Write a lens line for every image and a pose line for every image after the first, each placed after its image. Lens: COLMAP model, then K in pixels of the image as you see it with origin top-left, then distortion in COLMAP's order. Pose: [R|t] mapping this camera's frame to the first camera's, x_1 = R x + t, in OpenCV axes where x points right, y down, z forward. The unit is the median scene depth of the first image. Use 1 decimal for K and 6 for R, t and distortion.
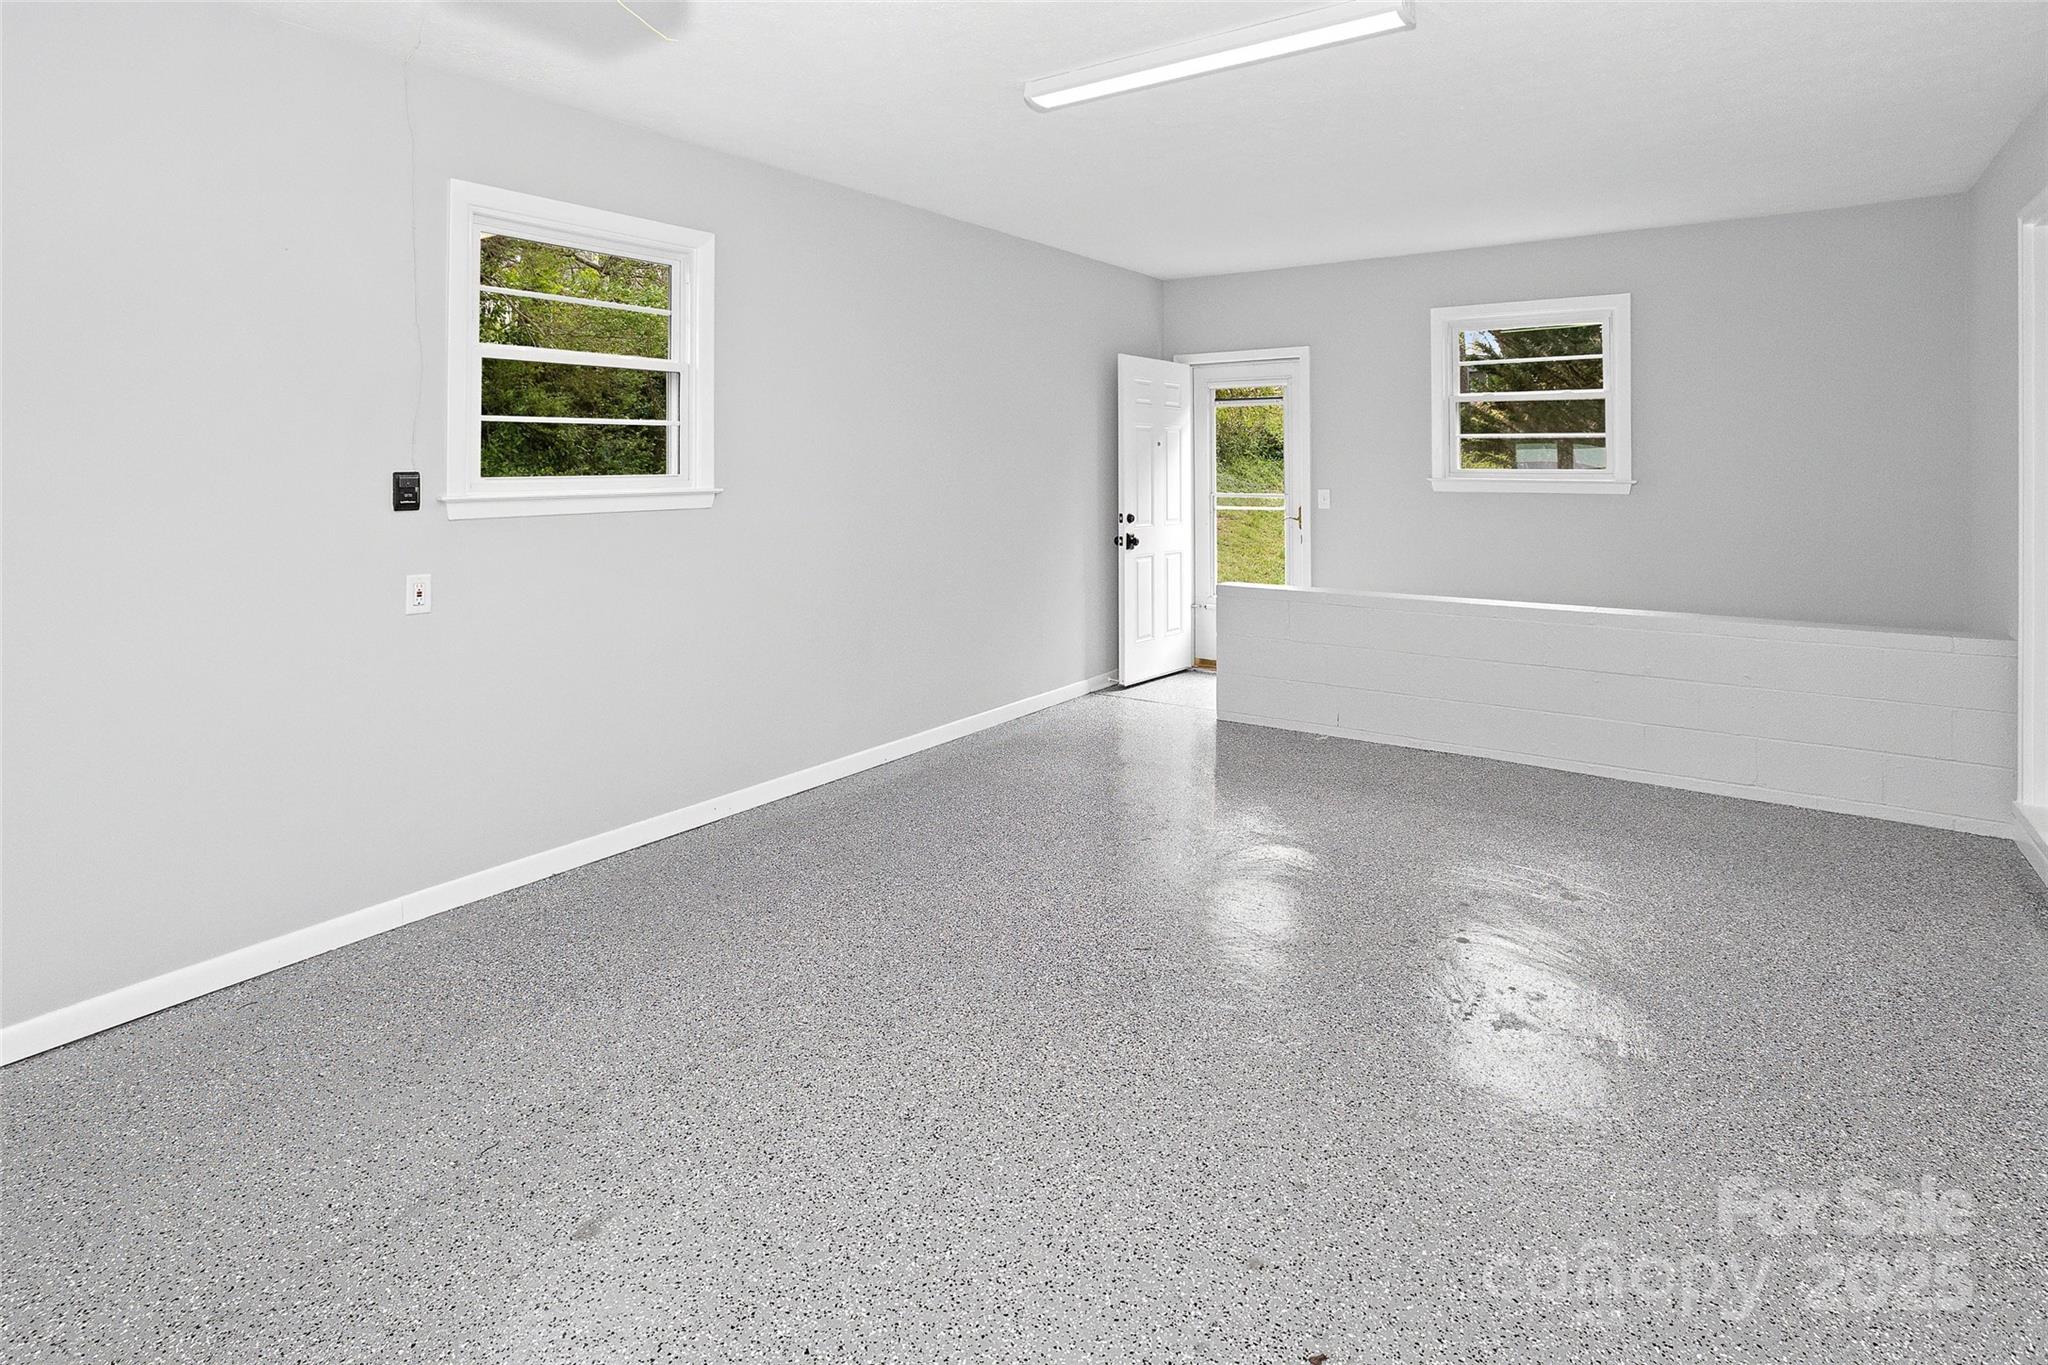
lens RADIAL K [[1018.2, 0, 1017.1], [0, 1018.2, 691.4], [0, 0, 1]] dist [-0.048039, 0.032656]
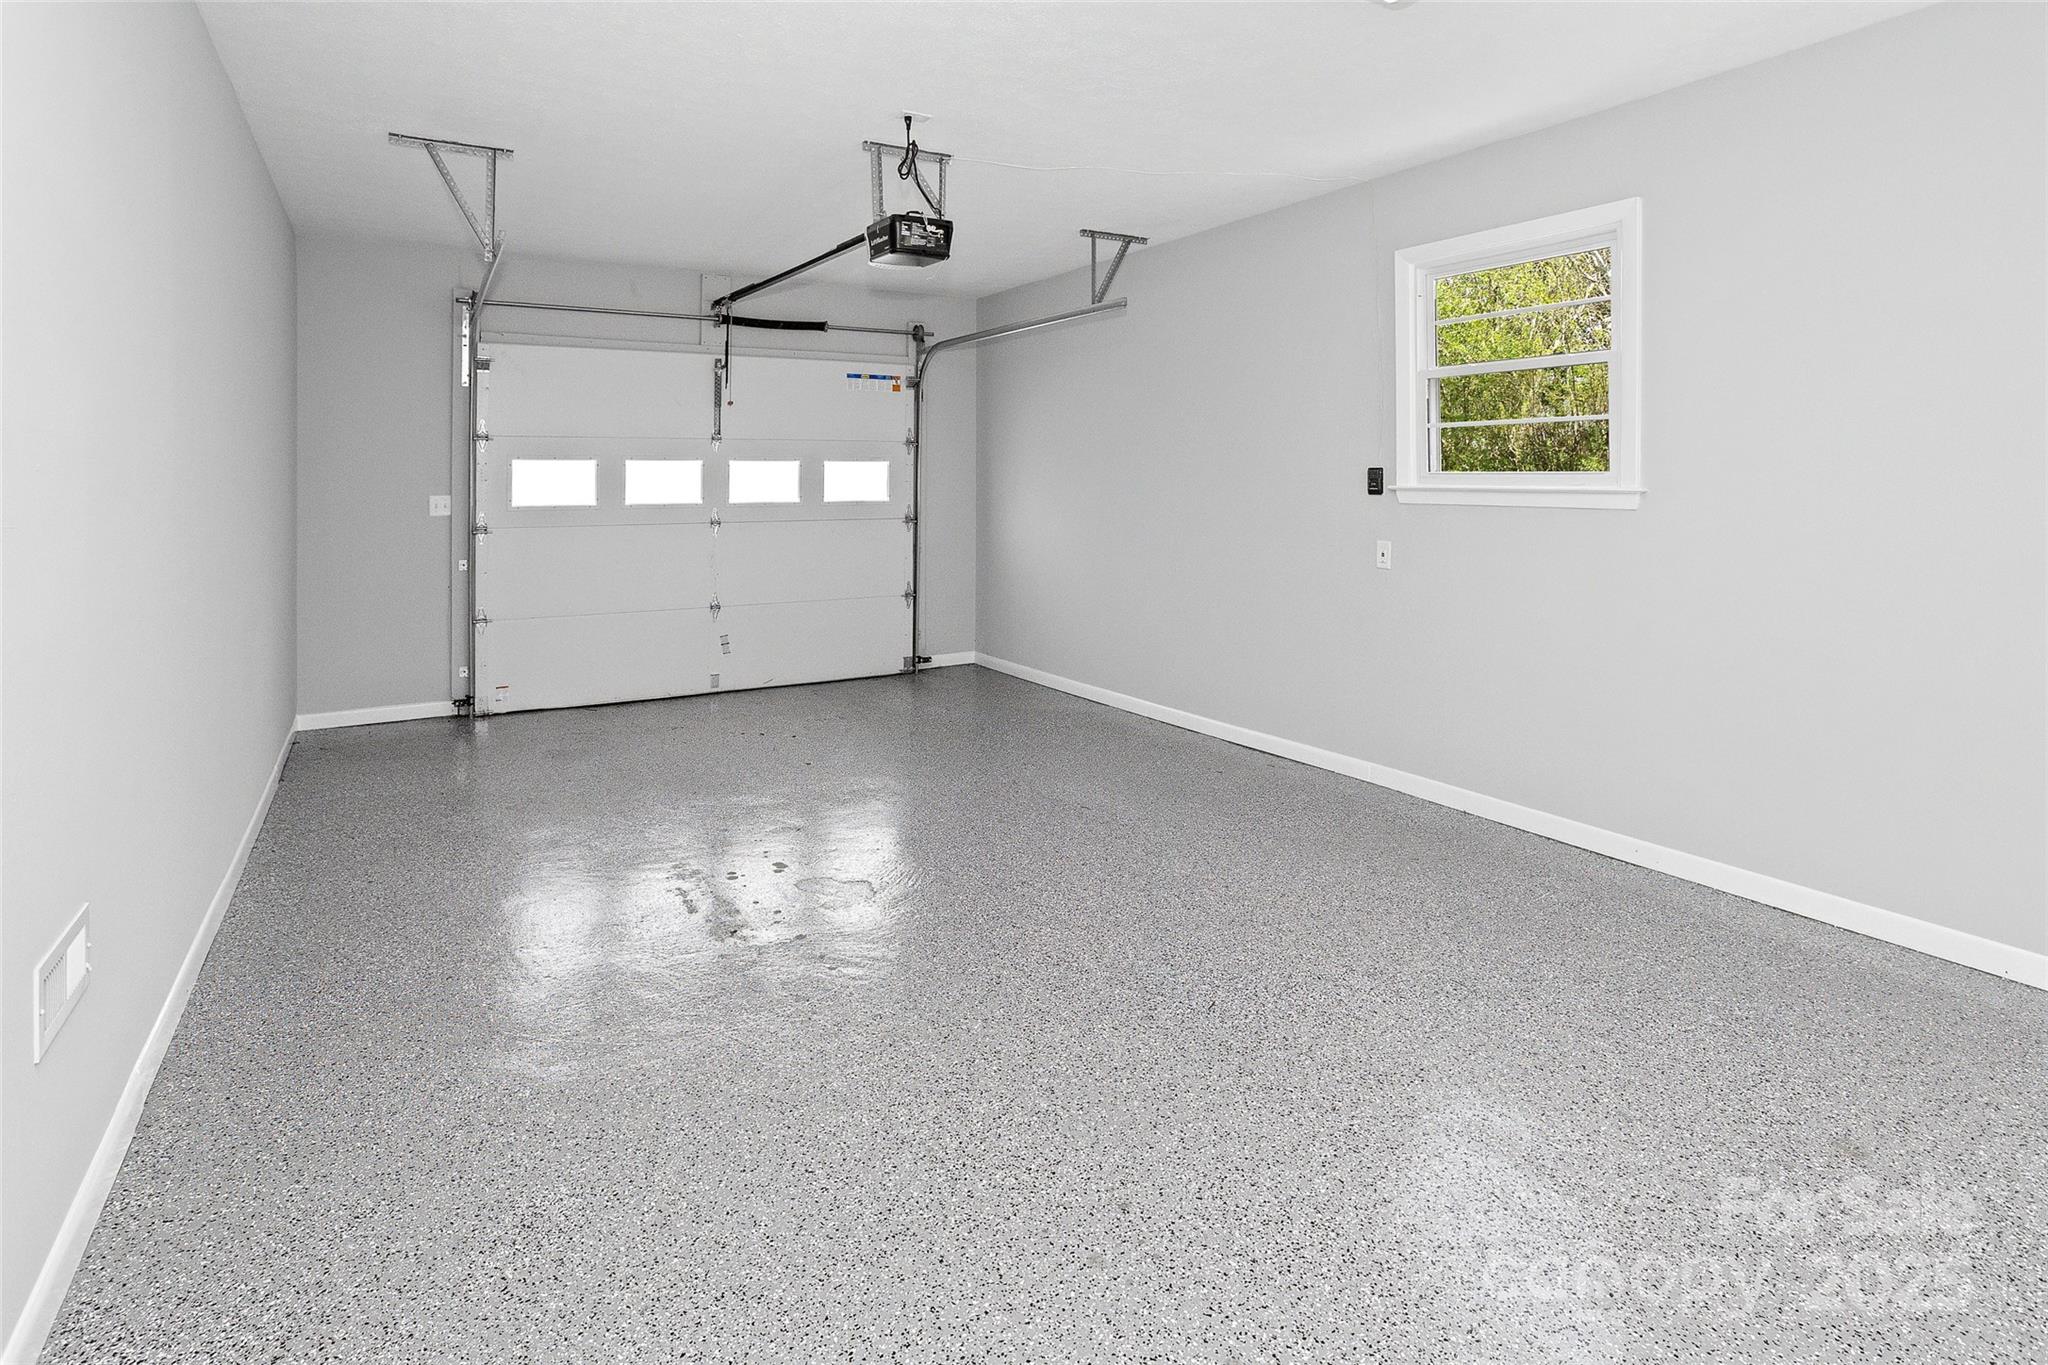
lens RADIAL K [[1018.2, 0, 1017.1], [0, 1018.2, 691.4], [0, 0, 1]] dist [-0.048039, 0.032656]
pose [[-0.393778, 0.193929, -0.898516, 0.920117], [-0.194245, 0.937861, 0.287550, -0.224106], [0.898447, 0.287763, -0.331640, 1.061095]]
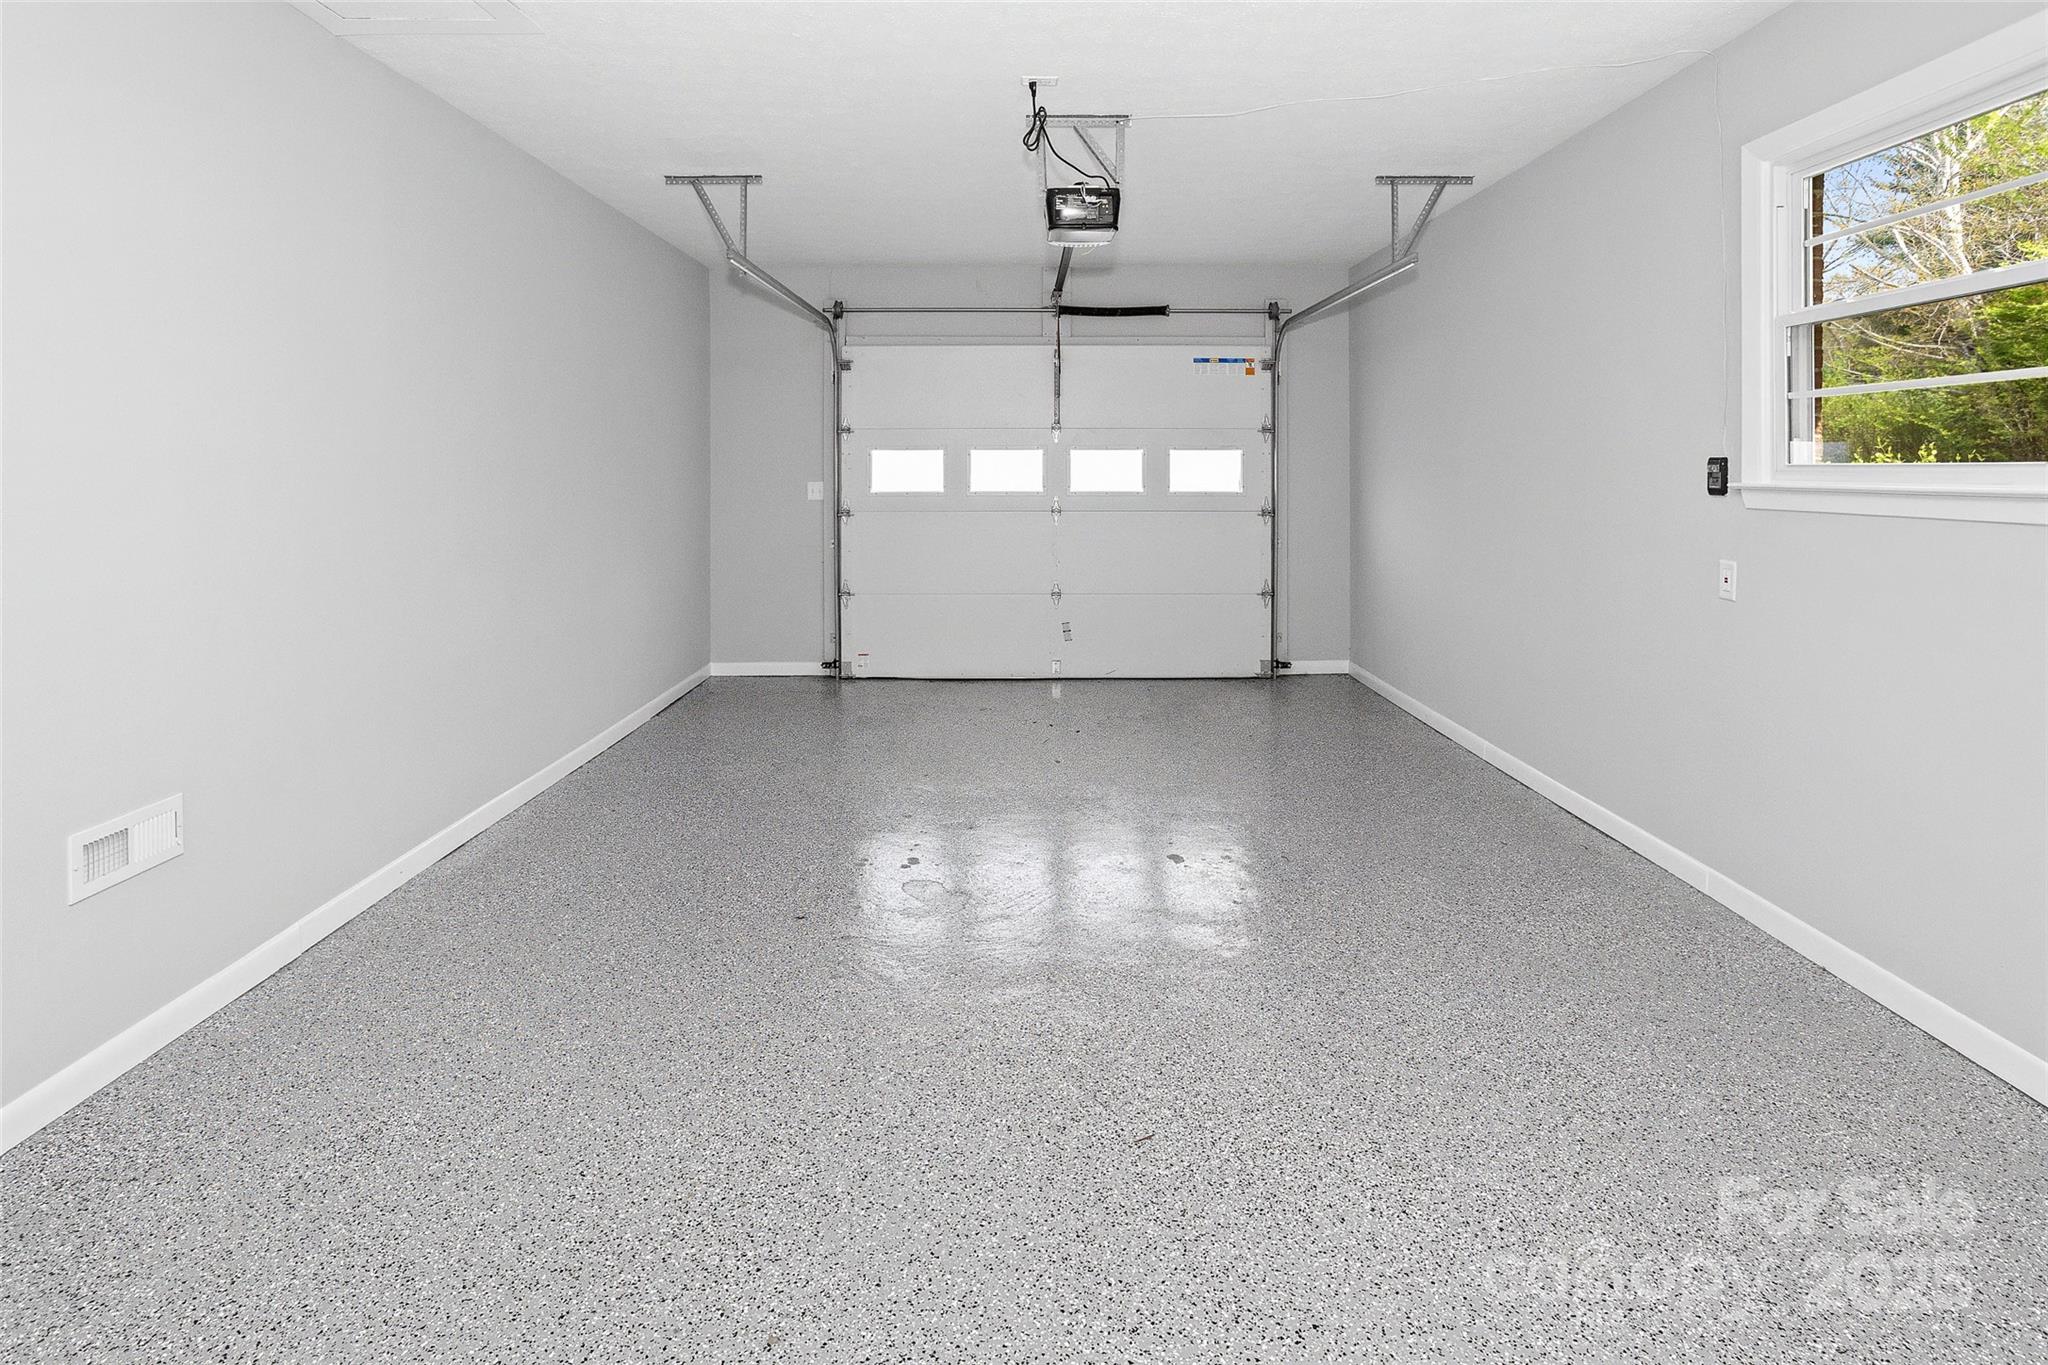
lens RADIAL K [[1025.5, 0, 1042.5], [0, 1025.5, 662.6], [0, 0, 1]] dist [-0.053514, 0.033058]
pose [[-0.792674, 0.121970, -0.597320, 0.554310], [-0.124678, 0.926641, 0.354670, -0.289803], [0.596760, 0.355611, -0.719318, 1.340267]]
